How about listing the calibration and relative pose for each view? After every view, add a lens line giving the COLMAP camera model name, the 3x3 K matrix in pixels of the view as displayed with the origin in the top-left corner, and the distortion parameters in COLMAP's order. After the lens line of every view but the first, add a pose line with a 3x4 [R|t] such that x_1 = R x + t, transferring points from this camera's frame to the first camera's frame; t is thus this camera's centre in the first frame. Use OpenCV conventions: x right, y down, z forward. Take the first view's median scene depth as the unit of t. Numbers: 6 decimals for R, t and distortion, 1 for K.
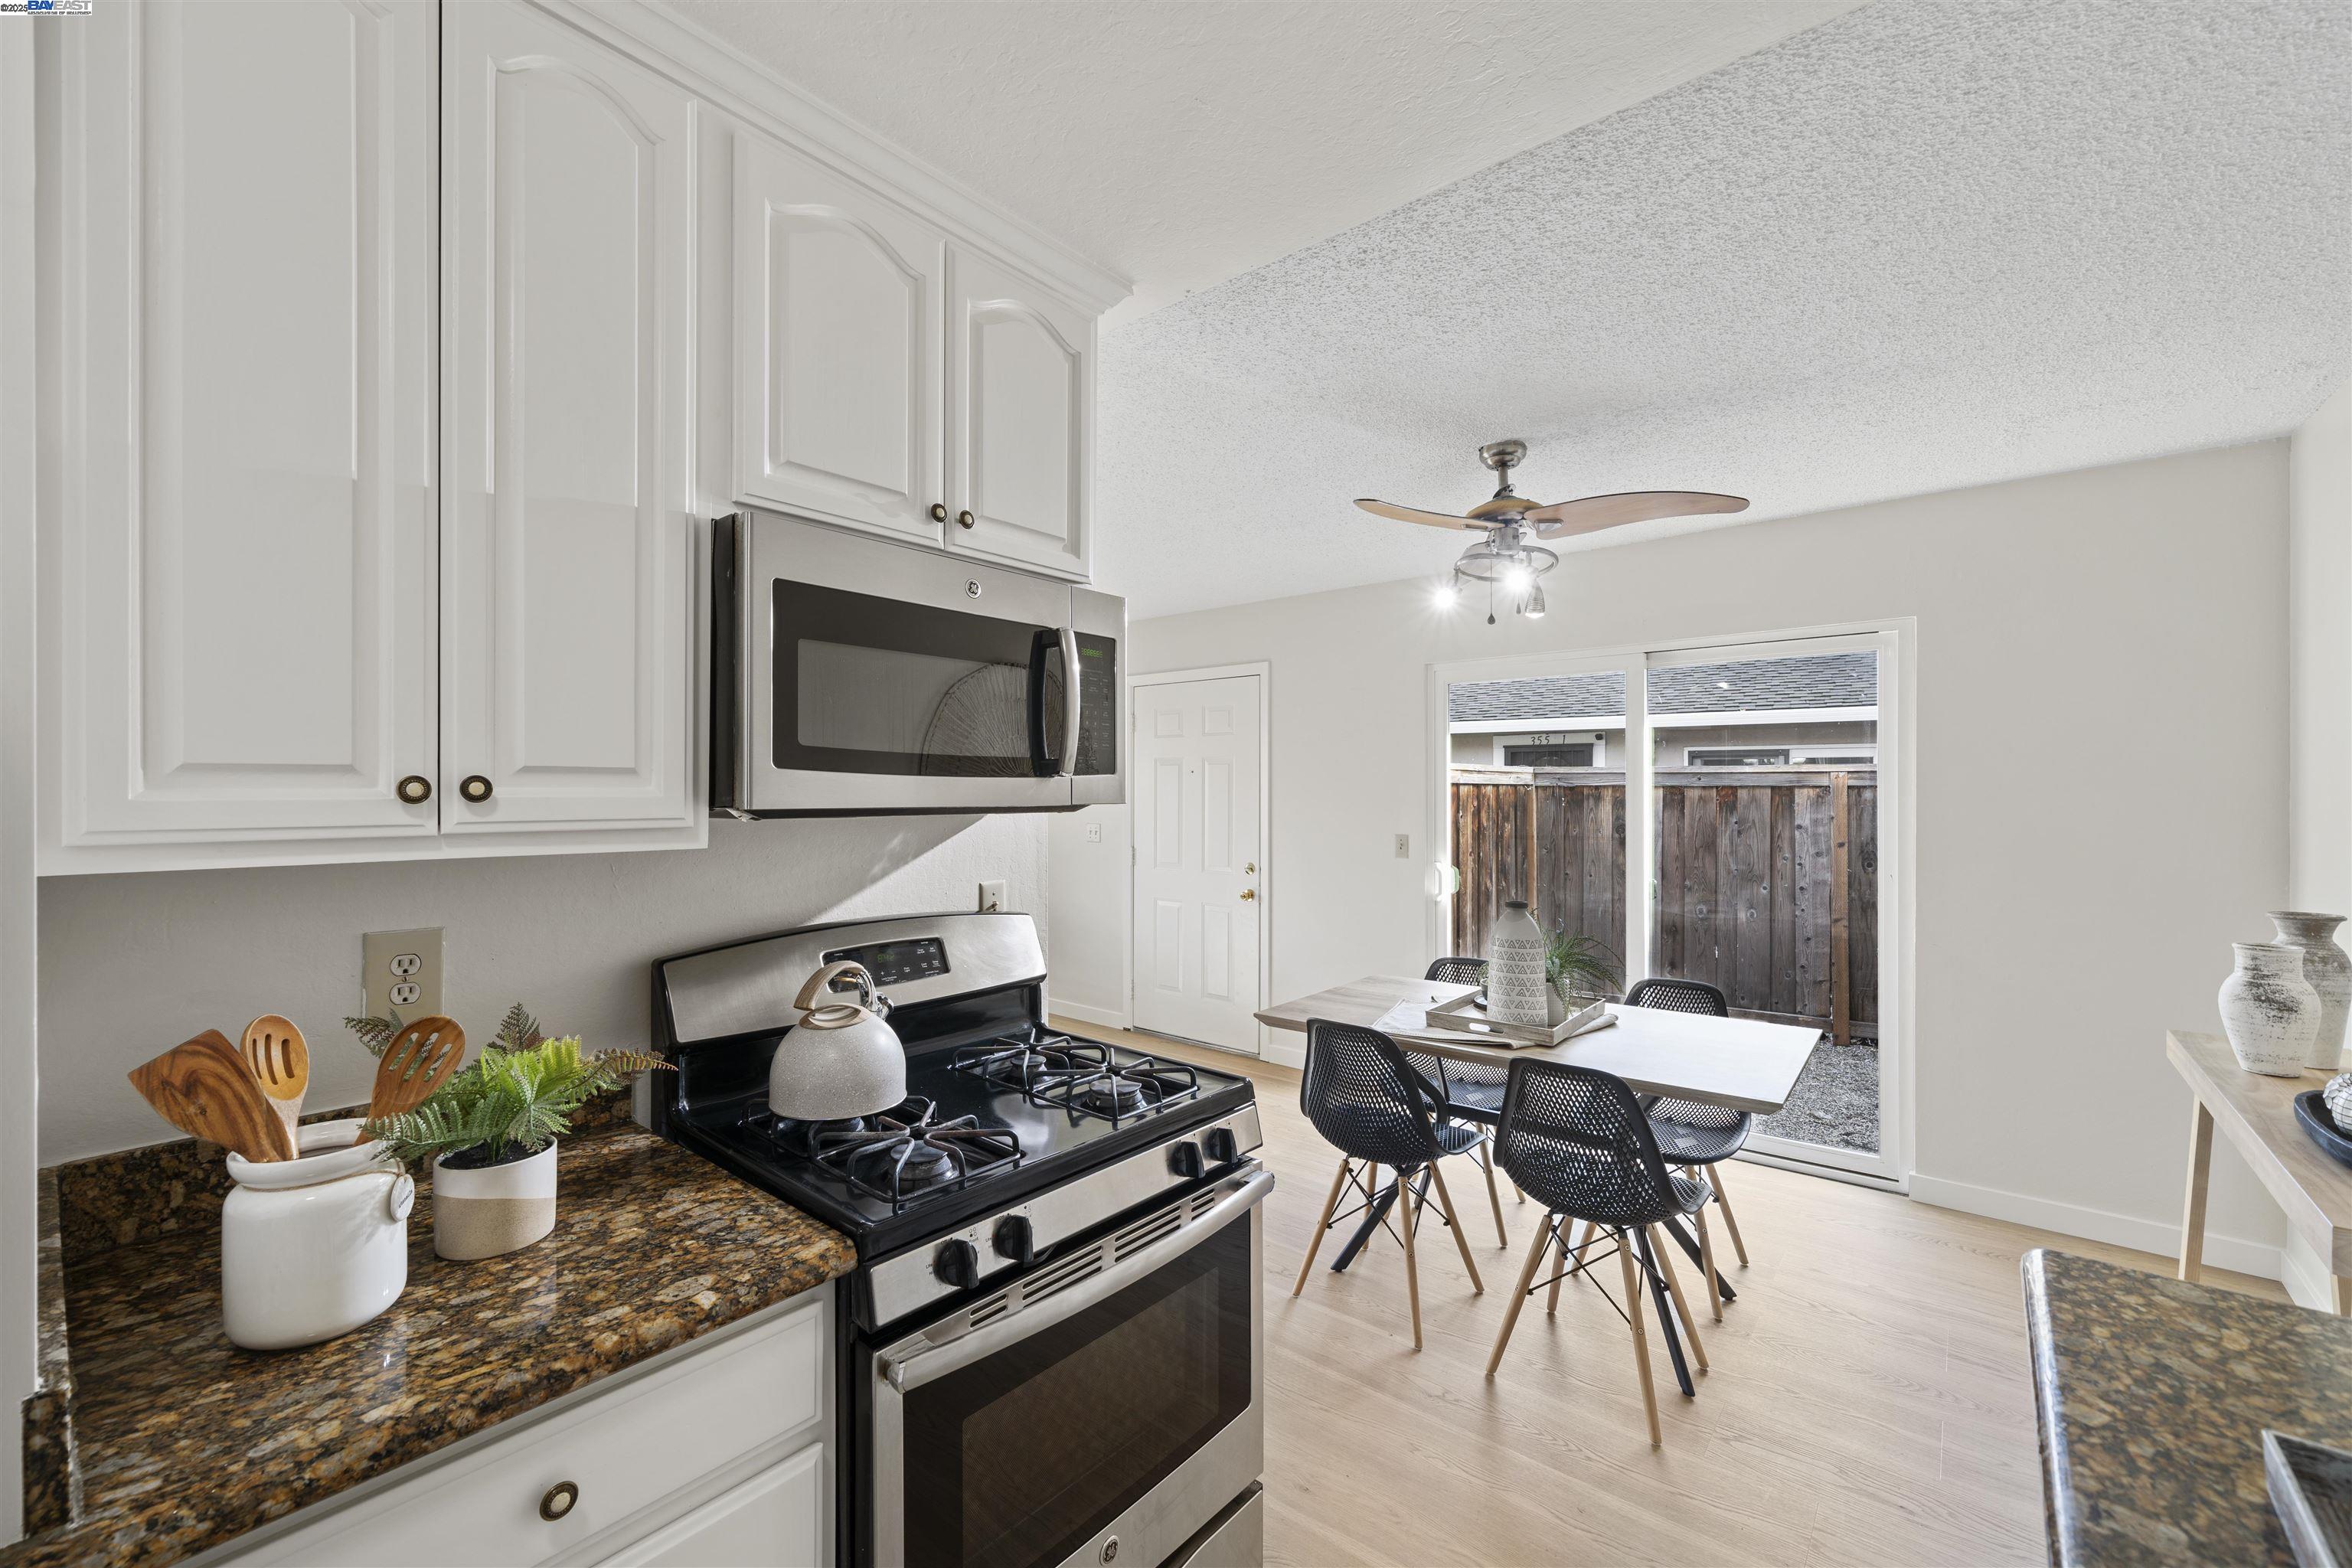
lens RADIAL K [[959.1, 0, 1167.3], [0, 959.1, 792.8], [0, 0, 1]] dist [0.002412, 0.000055]
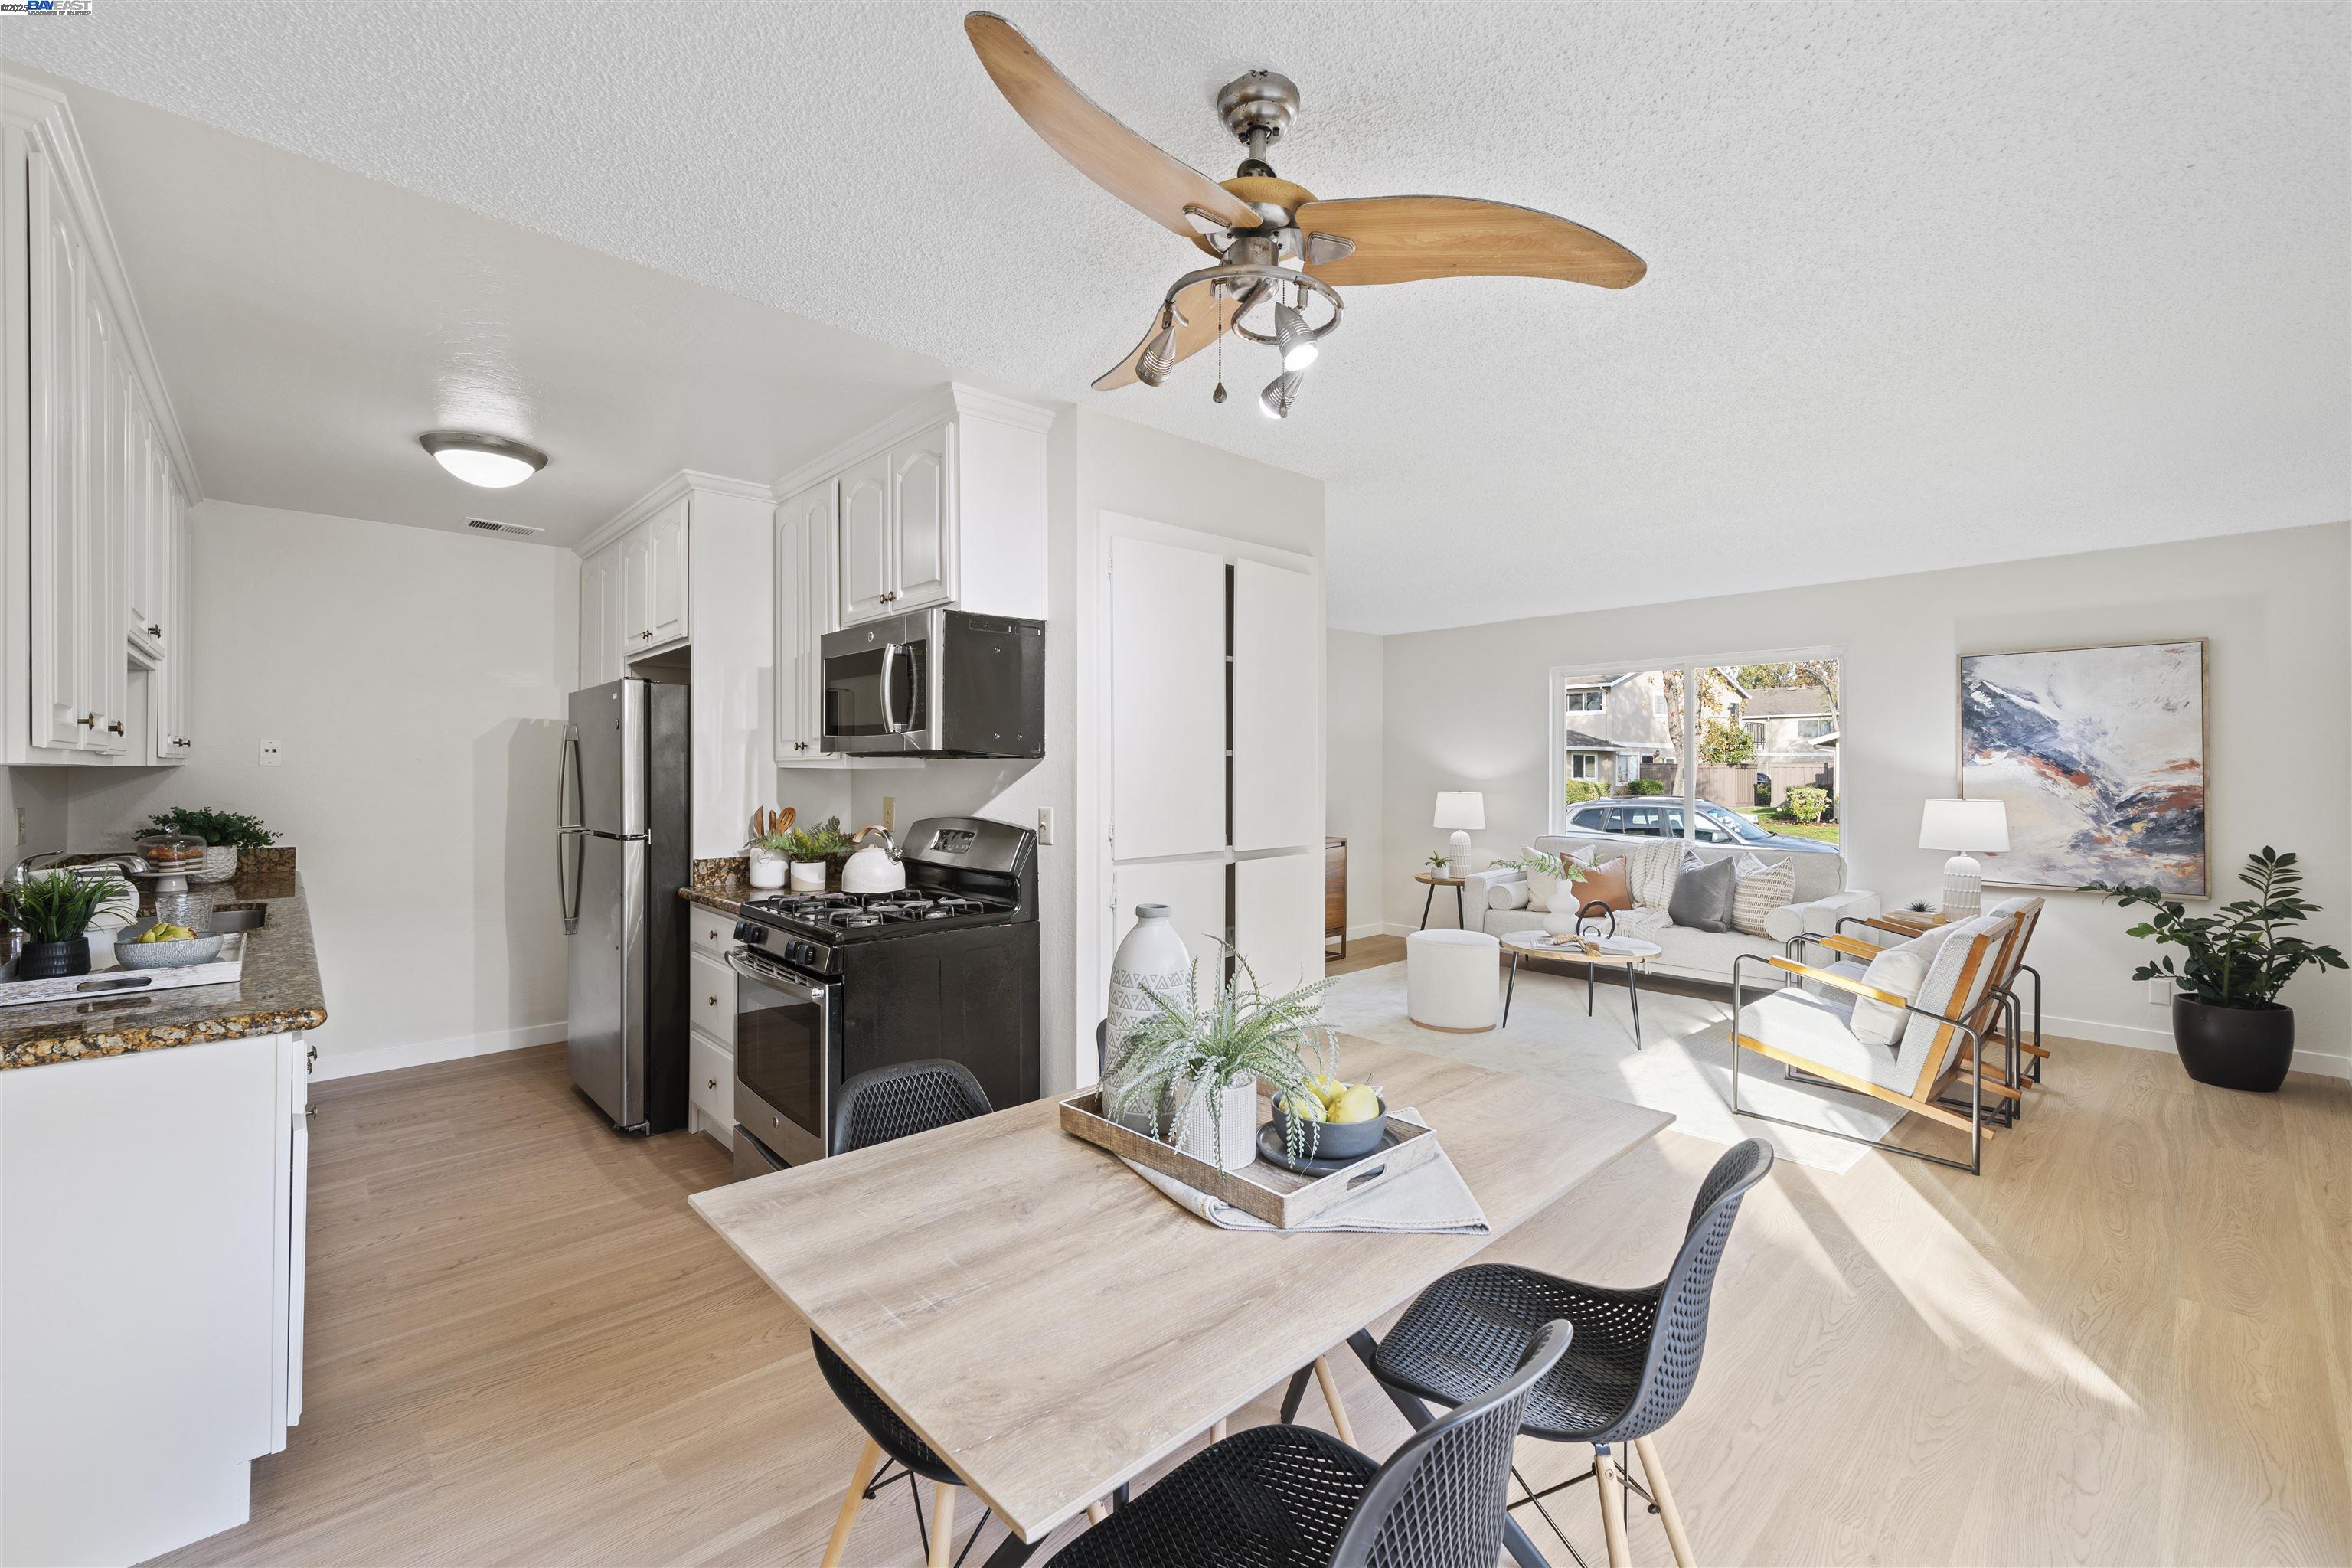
lens RADIAL K [[969.0, 0, 1171.4], [0, 969.0, 760.3], [0, 0, 1]] dist [-0.000568, -0.000152]
pose [[-0.127257, -0.007668, -0.991840, 1.333728], [-0.004638, 0.999964, -0.007136, 0.034800], [0.991859, 0.003692, -0.127288, 1.505879]]
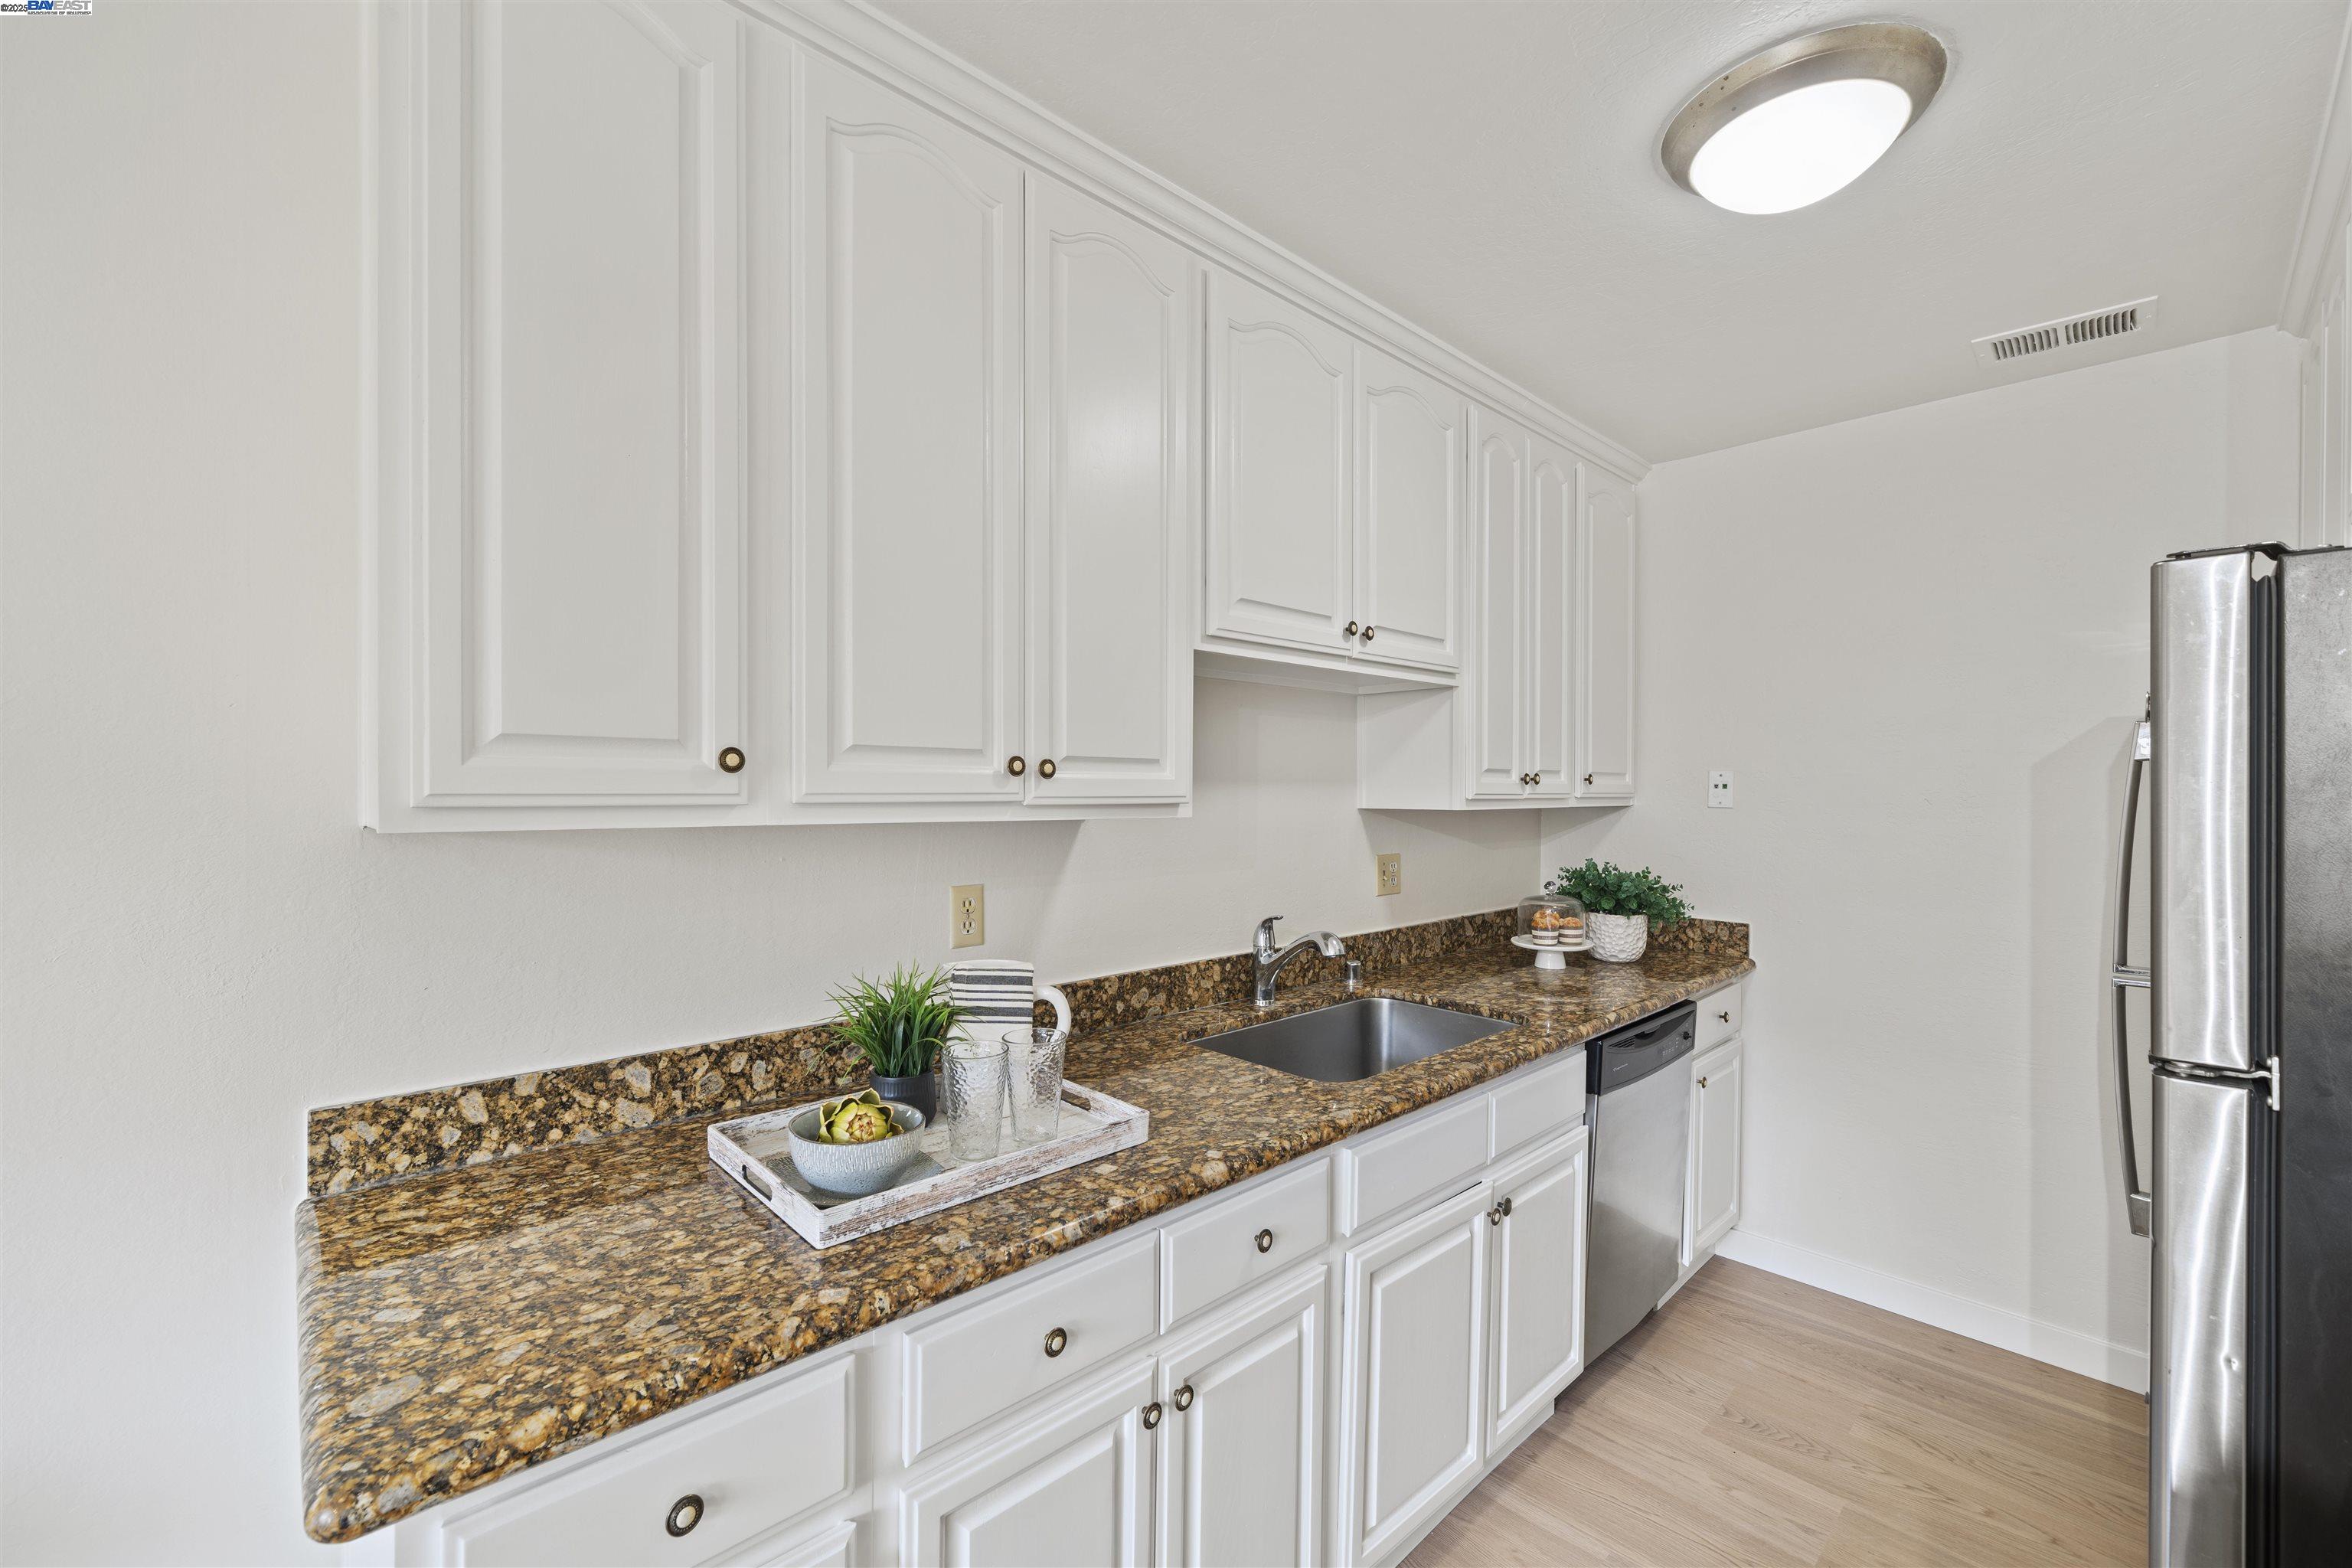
lens RADIAL K [[945.3, 0, 1174.1], [0, 945.3, 787.7], [0, 0, 1]] dist [0.000208, -0.000275]
pose [[-0.993886, -0.004608, 0.110318, 0.171995], [-0.004403, 0.999988, 0.002102, 0.009907], [-0.110326, 0.001604, -0.993894, 0.869681]]
